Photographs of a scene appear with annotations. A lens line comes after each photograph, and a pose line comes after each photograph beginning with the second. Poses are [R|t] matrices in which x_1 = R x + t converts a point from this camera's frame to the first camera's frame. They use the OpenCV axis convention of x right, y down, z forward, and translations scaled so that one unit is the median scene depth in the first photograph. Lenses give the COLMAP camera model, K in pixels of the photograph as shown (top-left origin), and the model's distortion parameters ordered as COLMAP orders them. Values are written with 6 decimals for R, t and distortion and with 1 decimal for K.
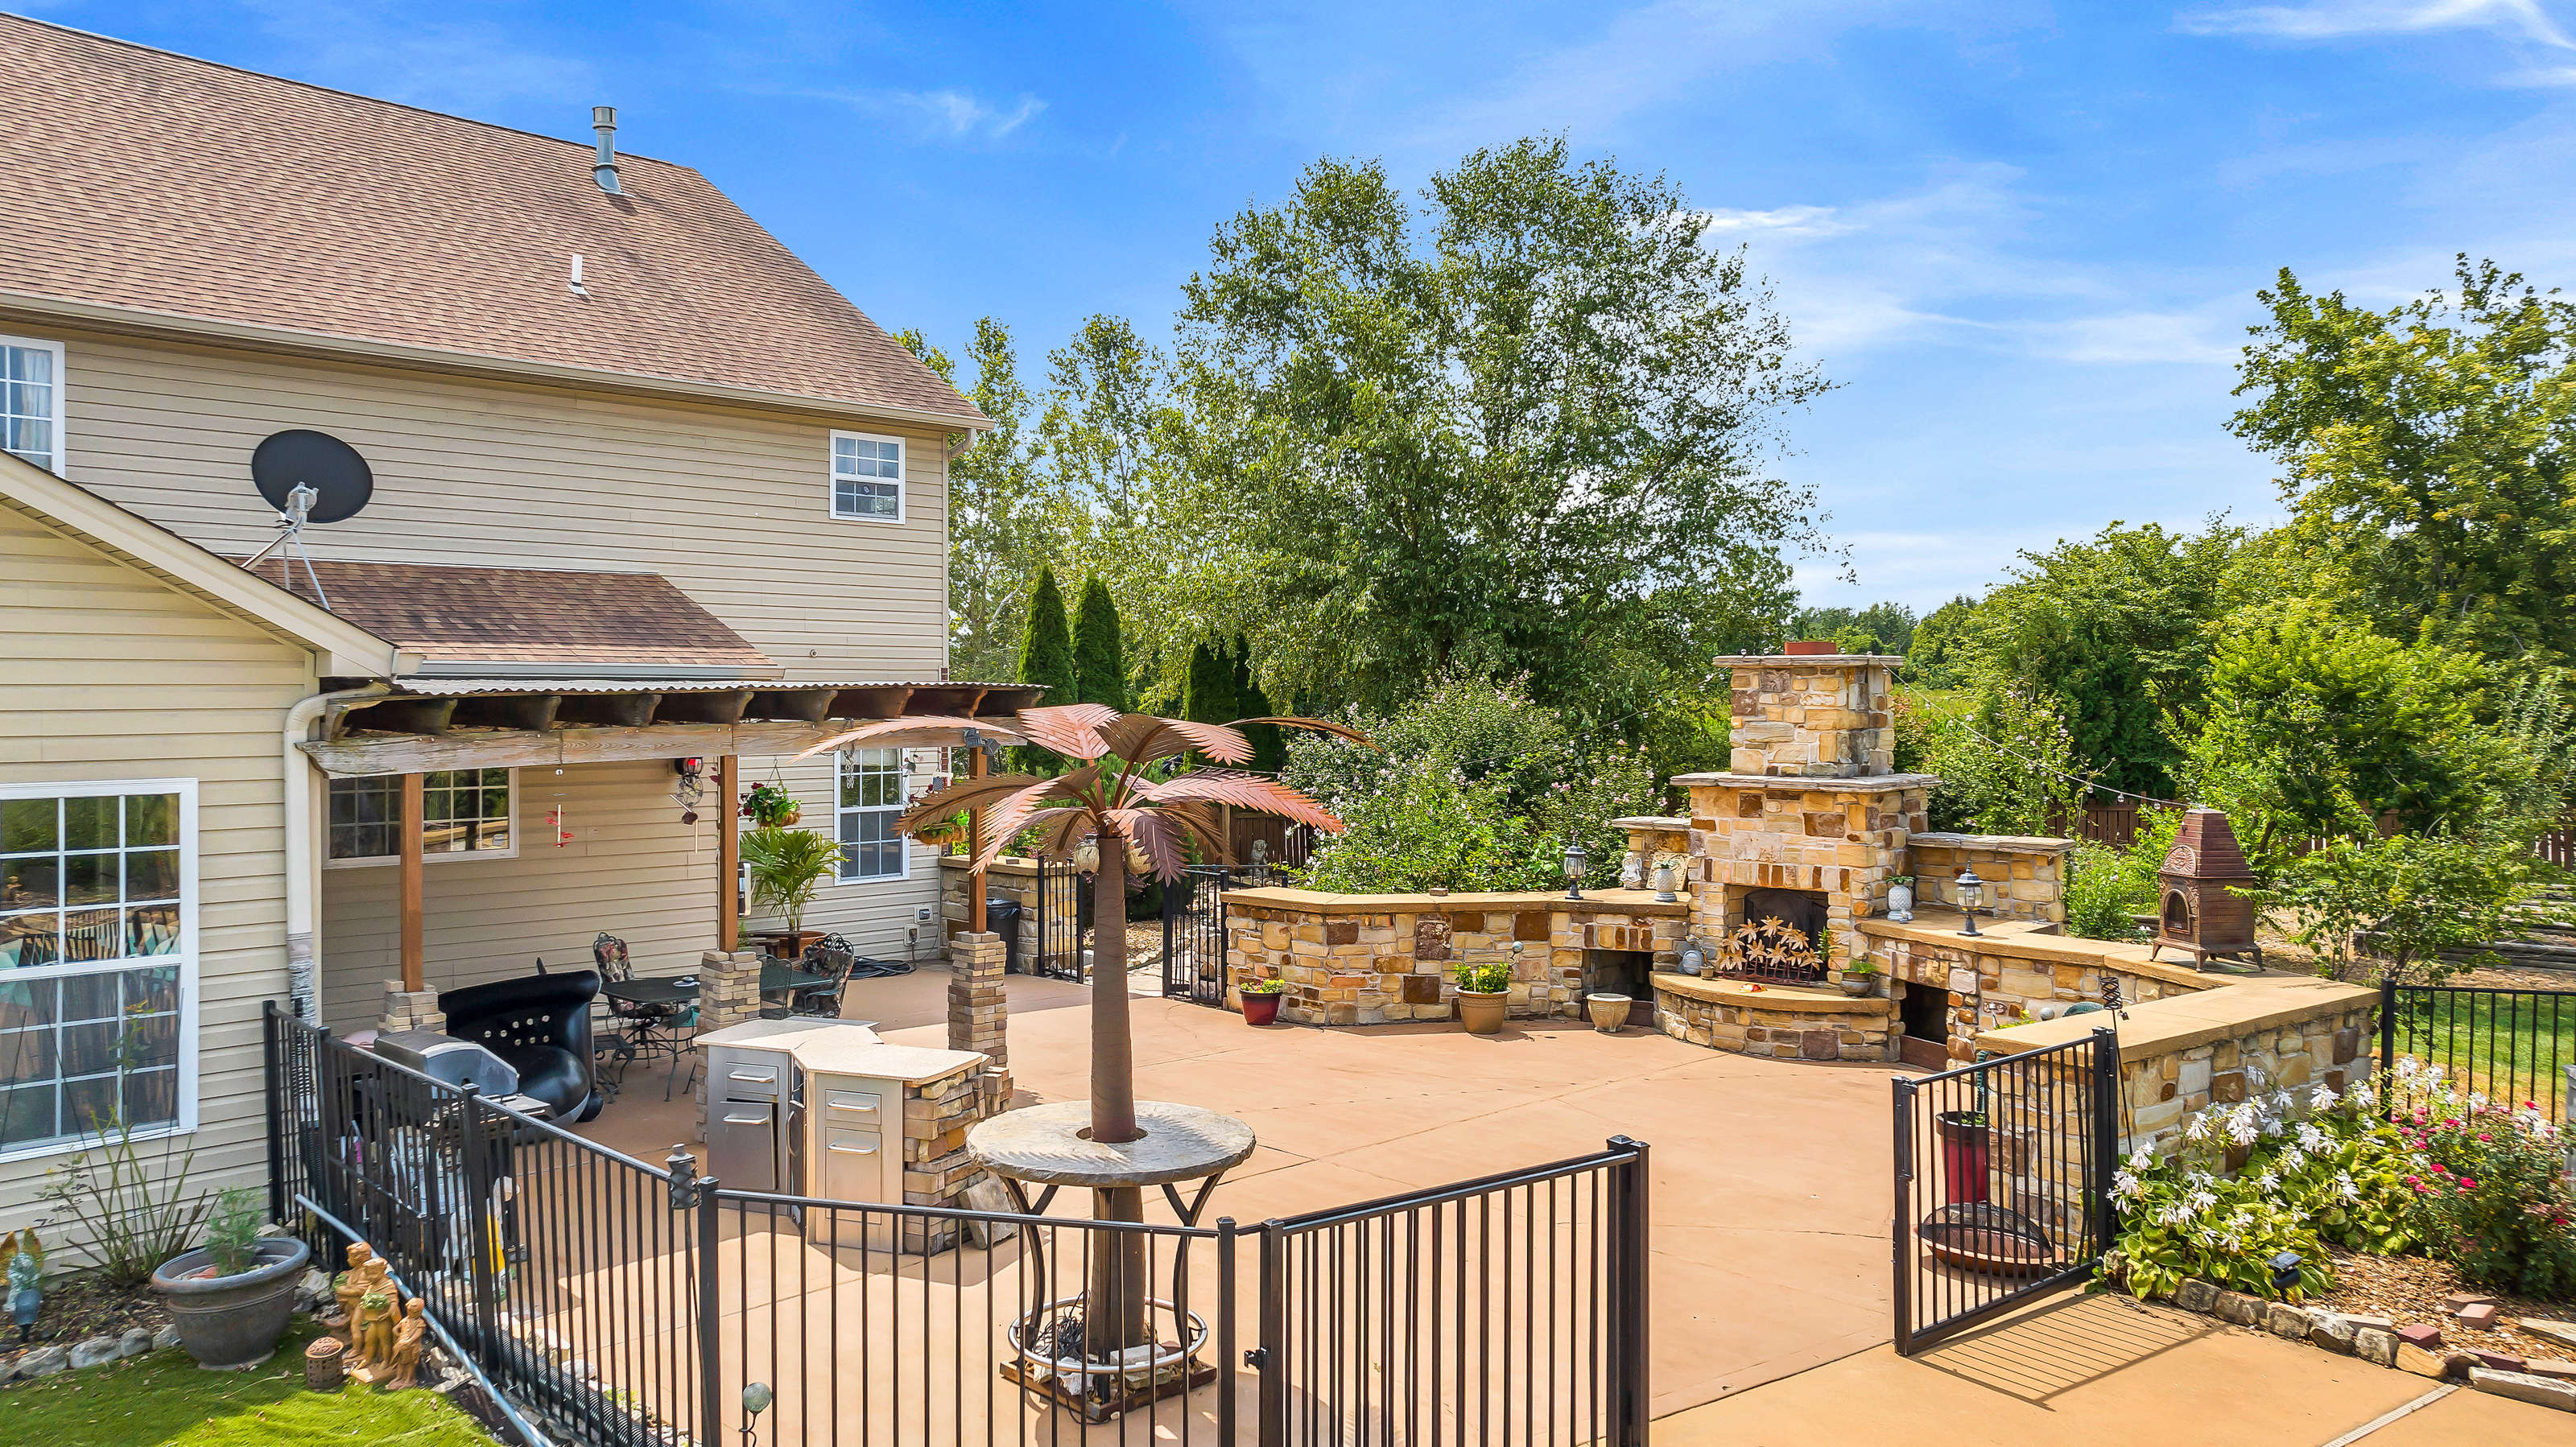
lens RADIAL K [[1855.8, 0, 1276.6], [0, 1855.8, 709.6], [0, 0, 1]] dist [-0.020237, 0.001187]
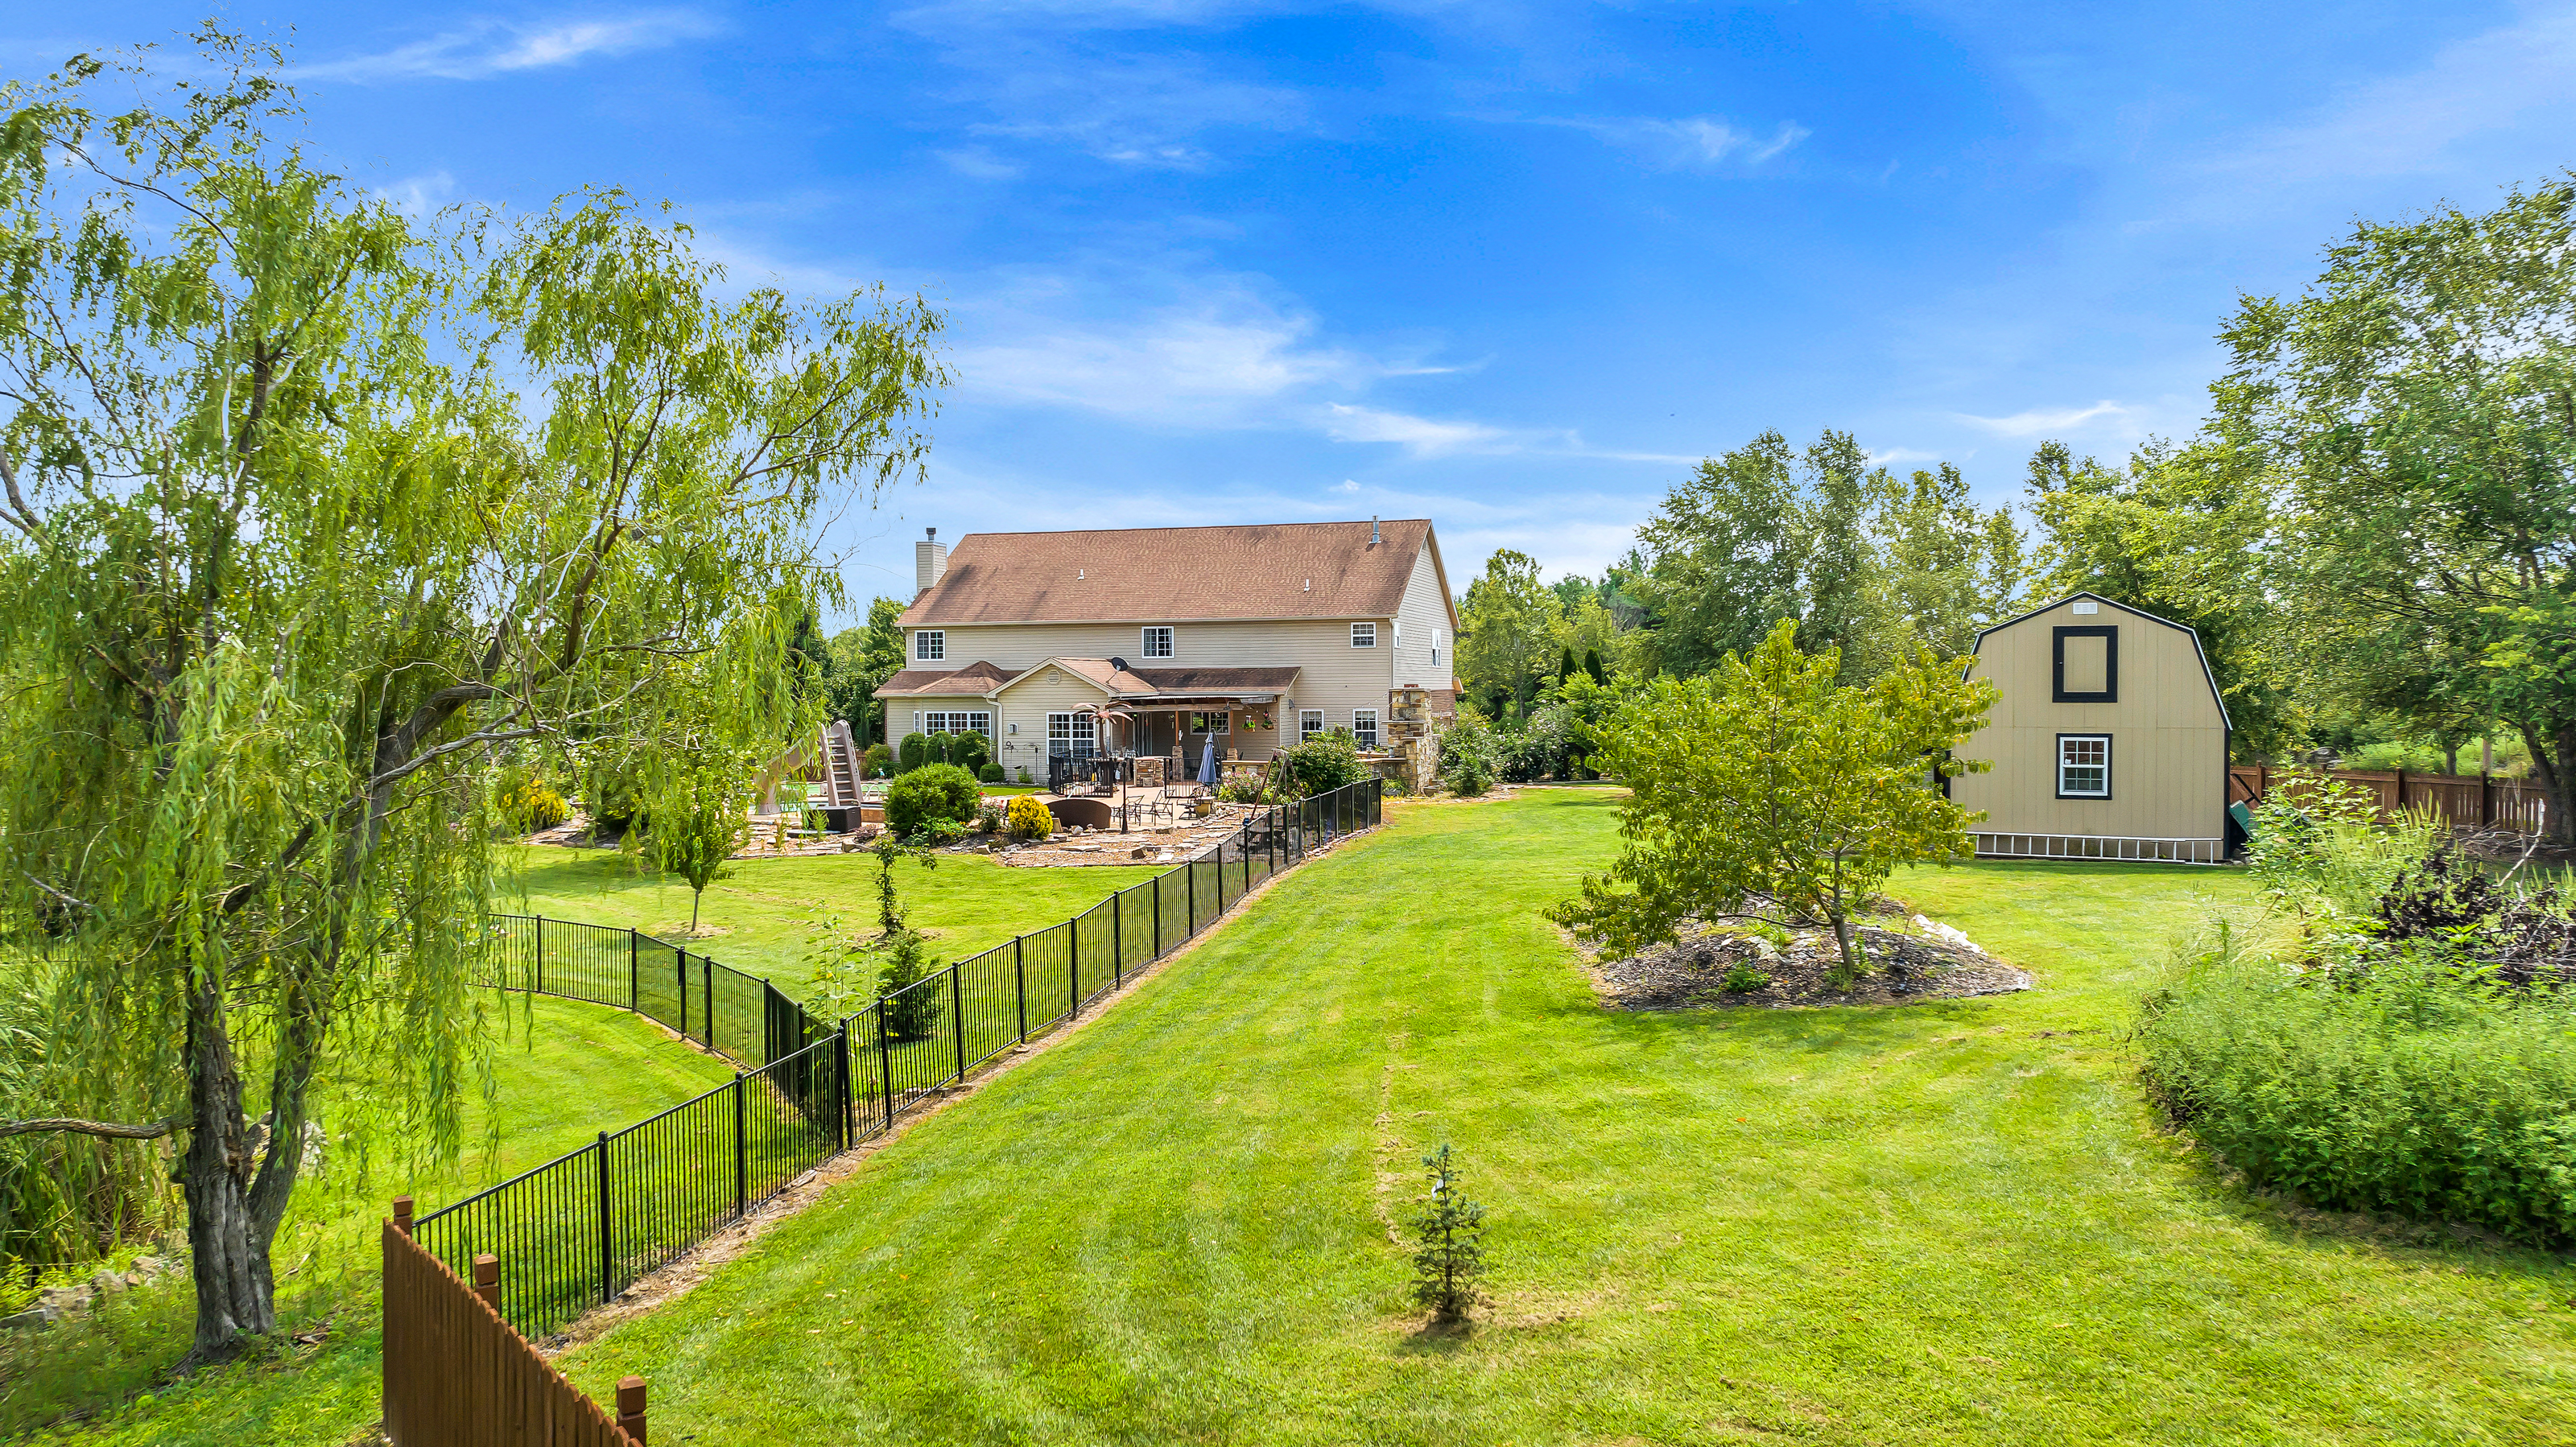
lens RADIAL K [[1844.6, 0, 1293.7], [0, 1844.6, 705.8], [0, 0, 1]] dist [-0.009231, -0.000641]
pose [[0.478115, 0.004317, -0.878287, 3.302556], [-0.000614, 0.999989, 0.004581, -0.010204], [0.878297, -0.001650, 0.478112, -0.917144]]
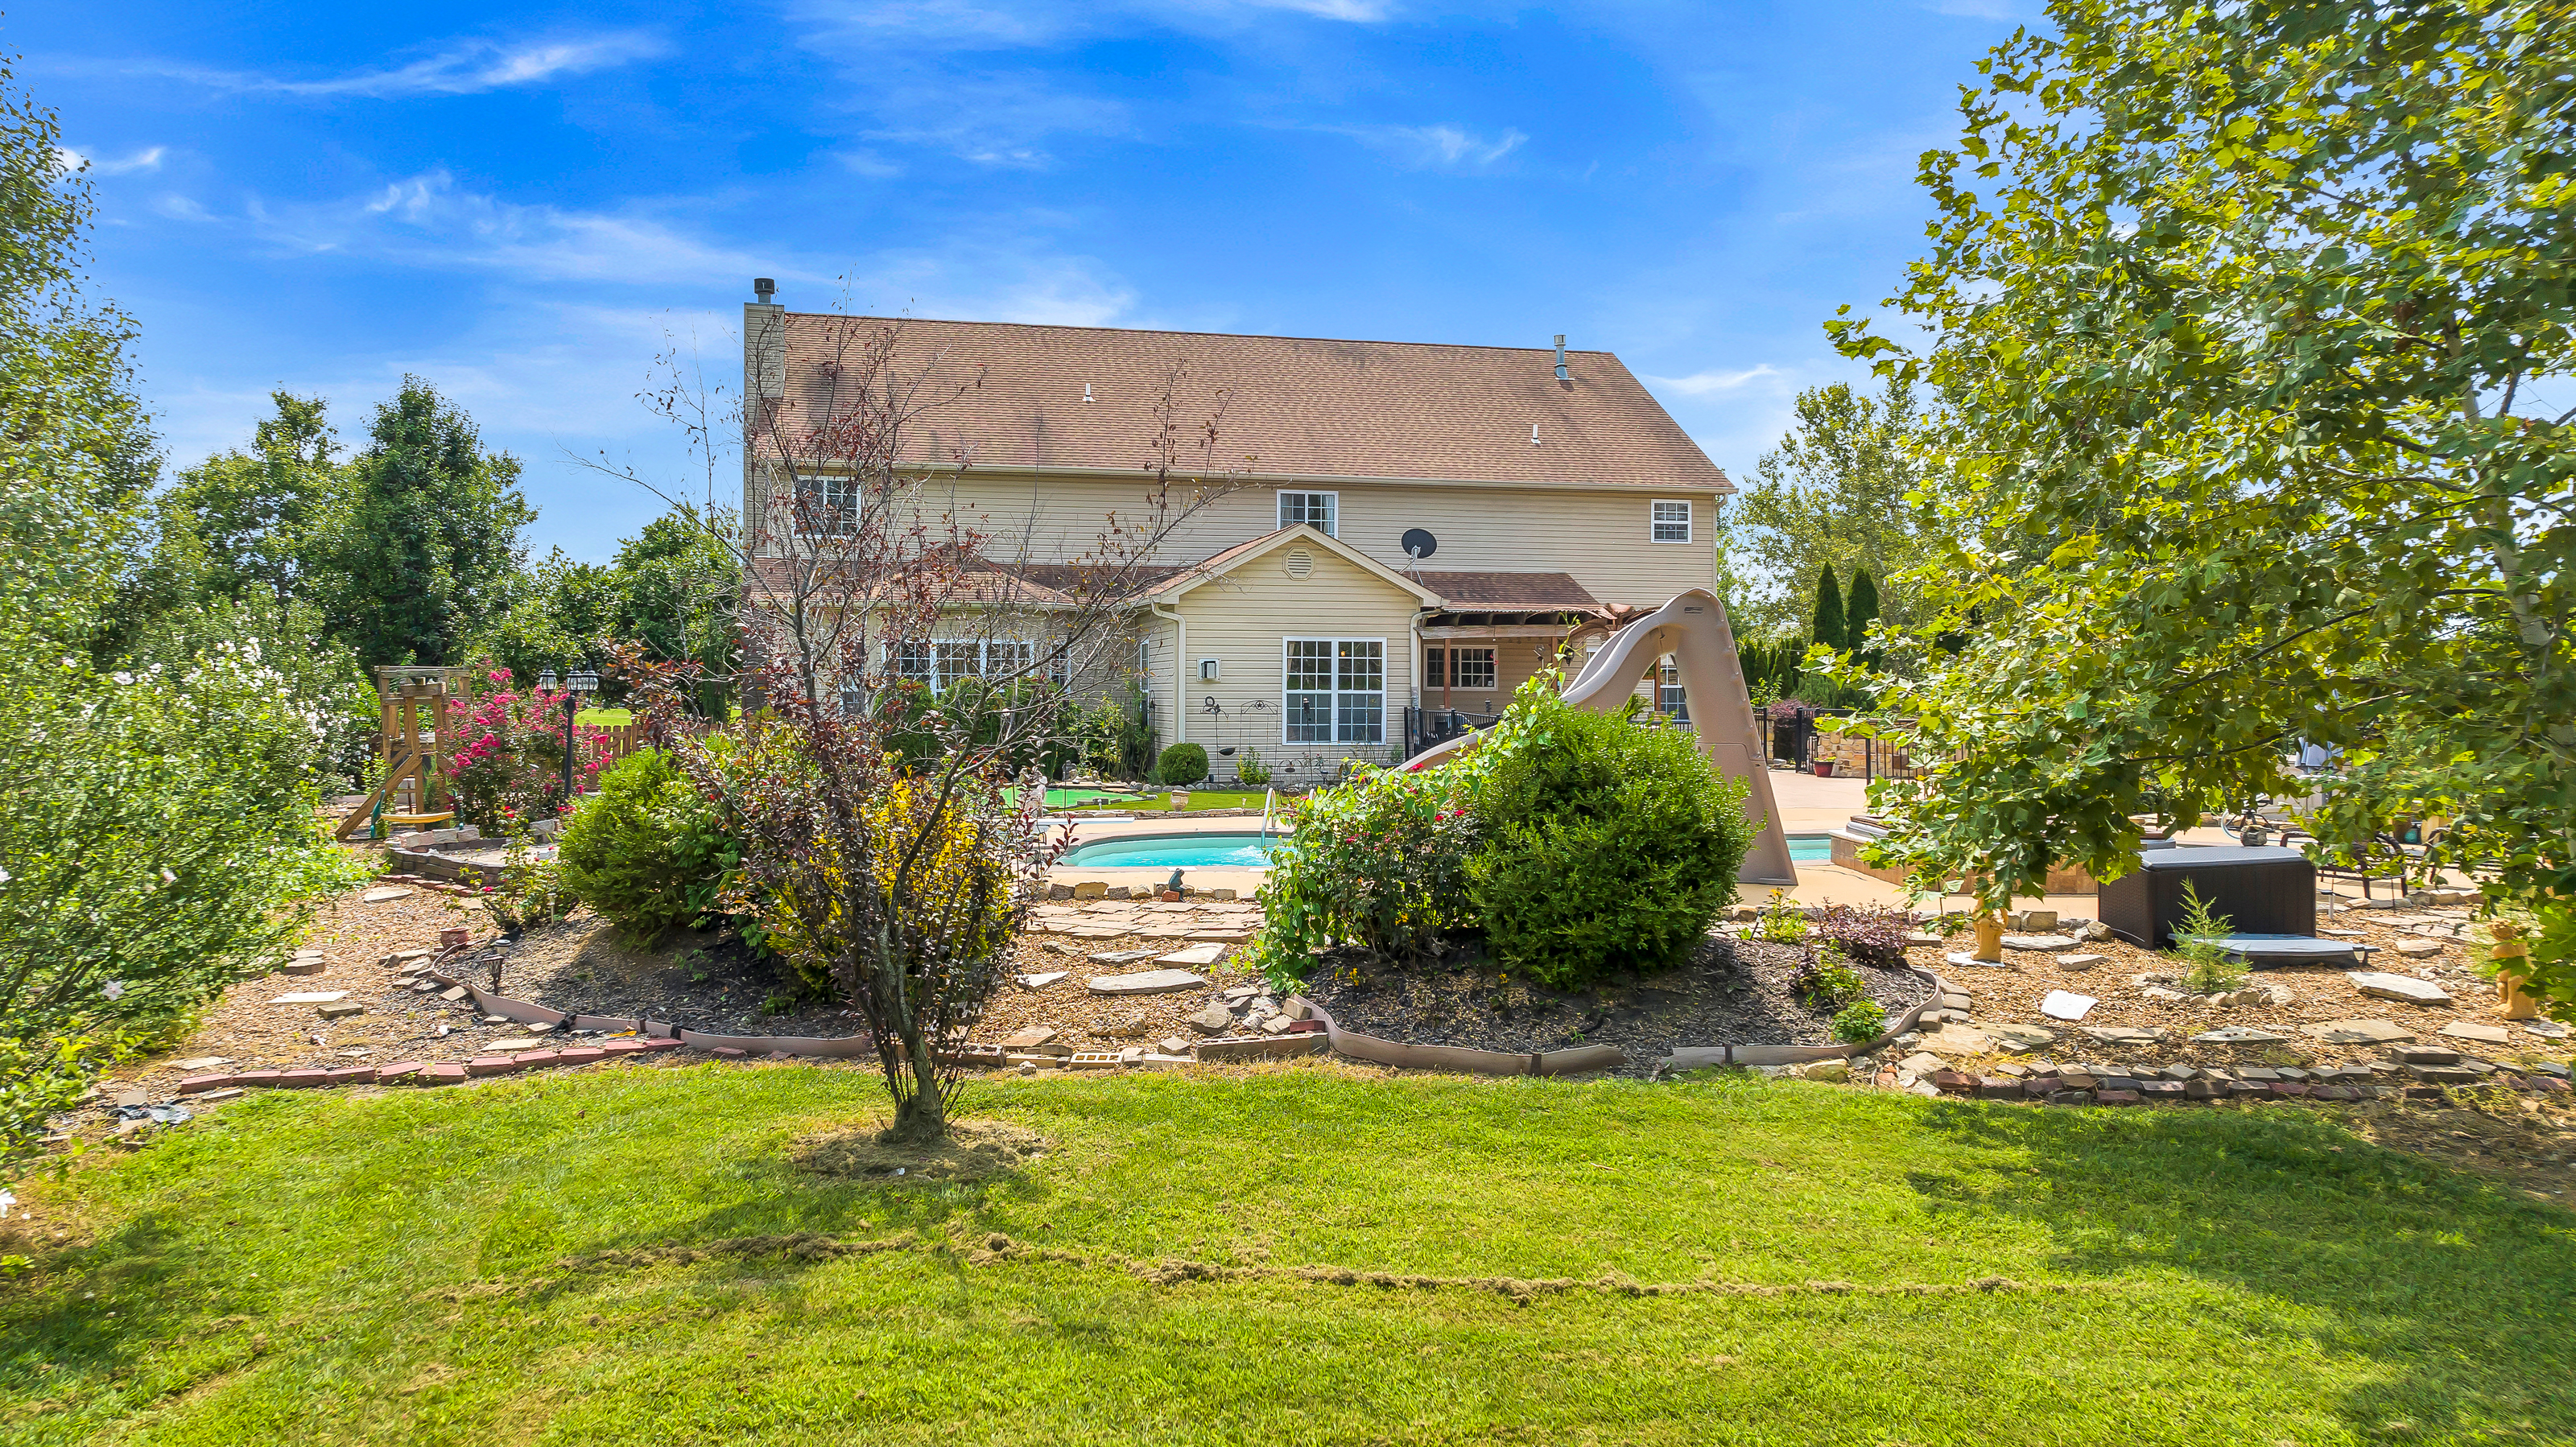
lens RADIAL K [[1899.2, 0, 1296.7], [0, 1899.2, 633.9], [0, 0, 1]] dist [-0.001389, -0.000005]
pose [[0.848591, -0.014976, -0.528838, 0.627124], [-0.007183, 0.999181, -0.039822, 0.097659], [0.529001, 0.037591, 0.847788, -1.147601]]
